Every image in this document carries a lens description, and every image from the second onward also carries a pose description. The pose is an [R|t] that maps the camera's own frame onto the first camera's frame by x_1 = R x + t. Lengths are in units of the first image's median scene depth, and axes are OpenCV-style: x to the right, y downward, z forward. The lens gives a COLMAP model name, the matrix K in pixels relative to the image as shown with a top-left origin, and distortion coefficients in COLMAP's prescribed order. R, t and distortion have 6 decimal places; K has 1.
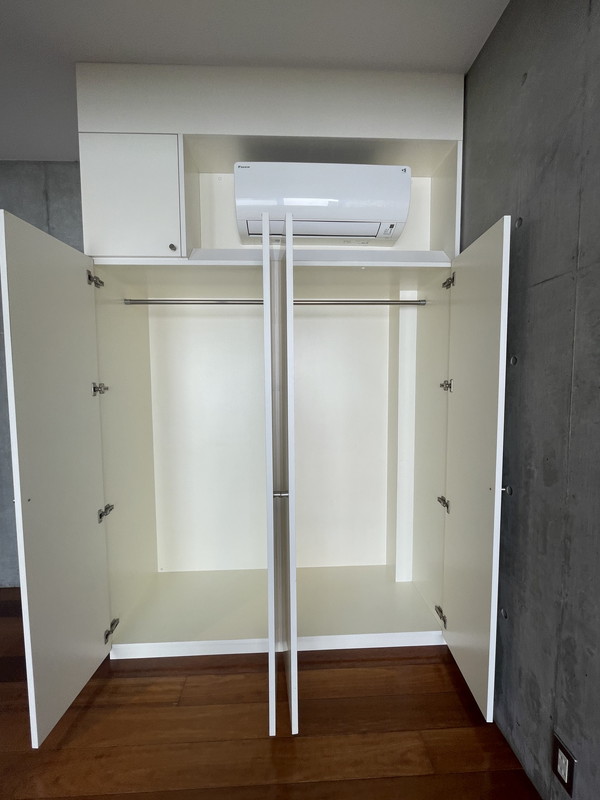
lens RADIAL K [[323.4, 0, 302.6], [0, 323.4, 402.7], [0, 0, 1]] dist [-0.002751, -0.000034]
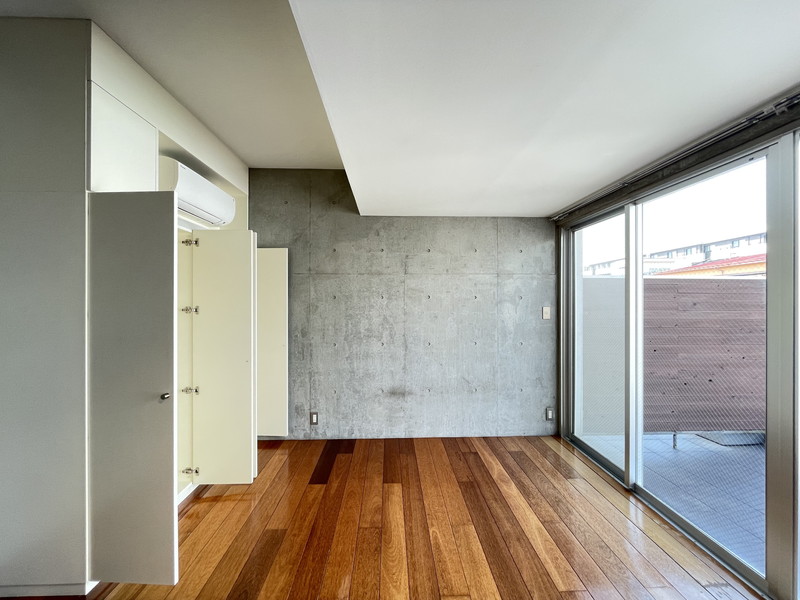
lens RADIAL K [[323.4, 0, 400.3], [0, 323.4, 298.9], [0, 0, 1]] dist [-0.002751, -0.000034]
pose [[0.010914, 0.010936, 0.999881, -2.462010], [0.065692, 0.997772, -0.011630, -0.024749], [-0.997780, 0.065811, 0.010172, -0.015398]]
